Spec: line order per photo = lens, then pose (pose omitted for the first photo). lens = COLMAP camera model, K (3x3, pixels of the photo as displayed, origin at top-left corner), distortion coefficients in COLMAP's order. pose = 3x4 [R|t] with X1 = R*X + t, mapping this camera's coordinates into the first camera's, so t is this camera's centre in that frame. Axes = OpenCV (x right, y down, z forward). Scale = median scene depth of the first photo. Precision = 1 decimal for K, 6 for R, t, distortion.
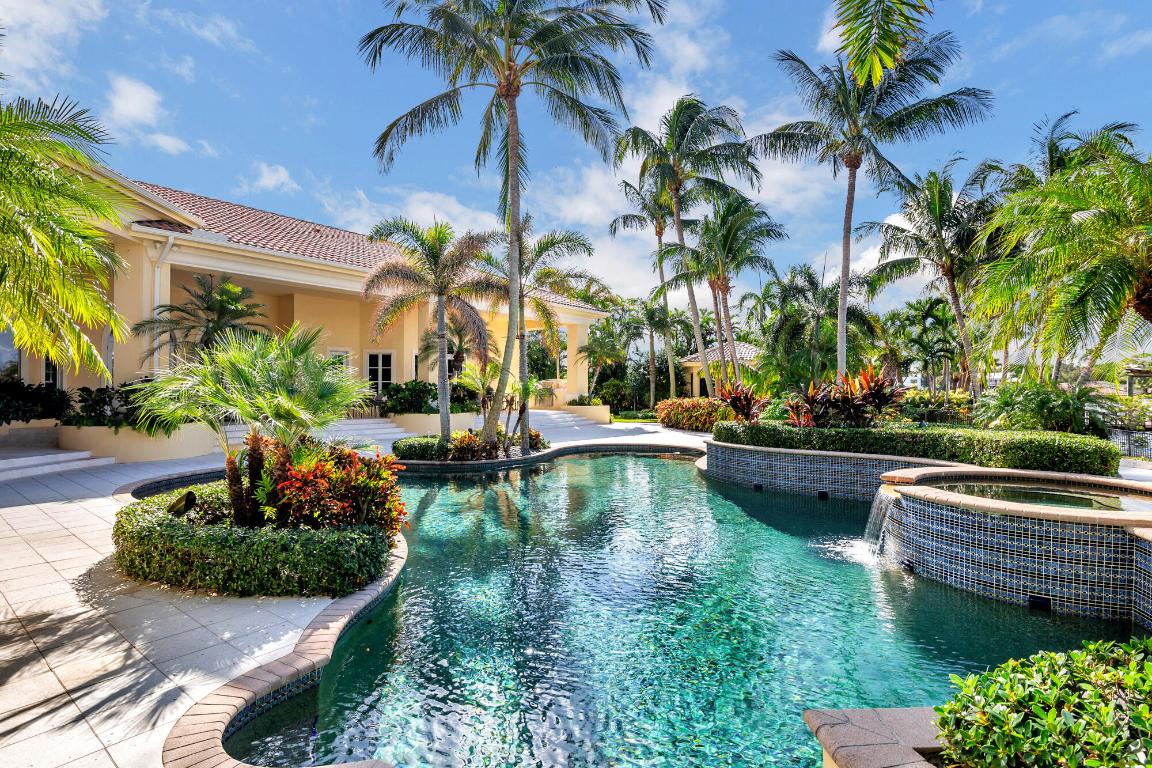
lens RADIAL K [[561.8, 0, 596.1], [0, 561.8, 392.2], [0, 0, 1]] dist [-0.001660, -0.000273]
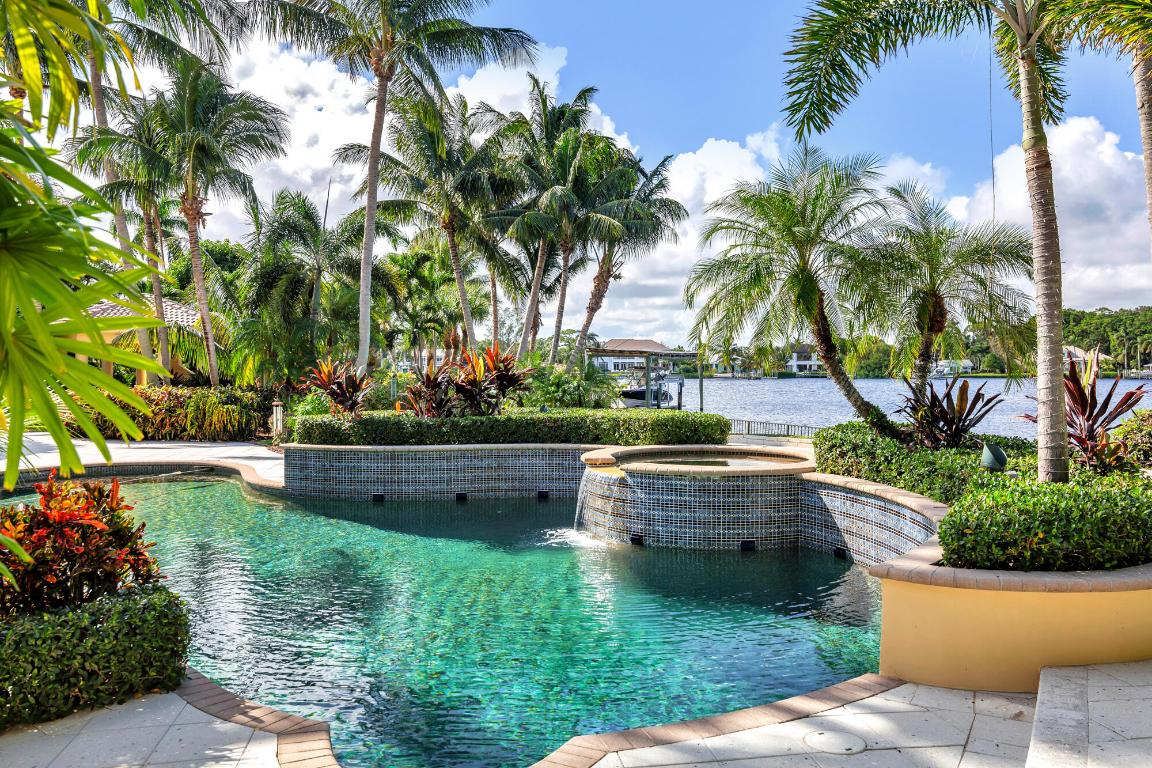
lens RADIAL K [[869.1, 0, 576.0], [0, 869.1, 384.0], [0, 0, 1]] dist [0.001517, 0.003527]
pose [[0.707721, -0.015357, 0.706325, -0.373696], [0.008653, 0.999877, 0.013069, -0.000123], [-0.706439, -0.003138, 0.707767, -0.030646]]
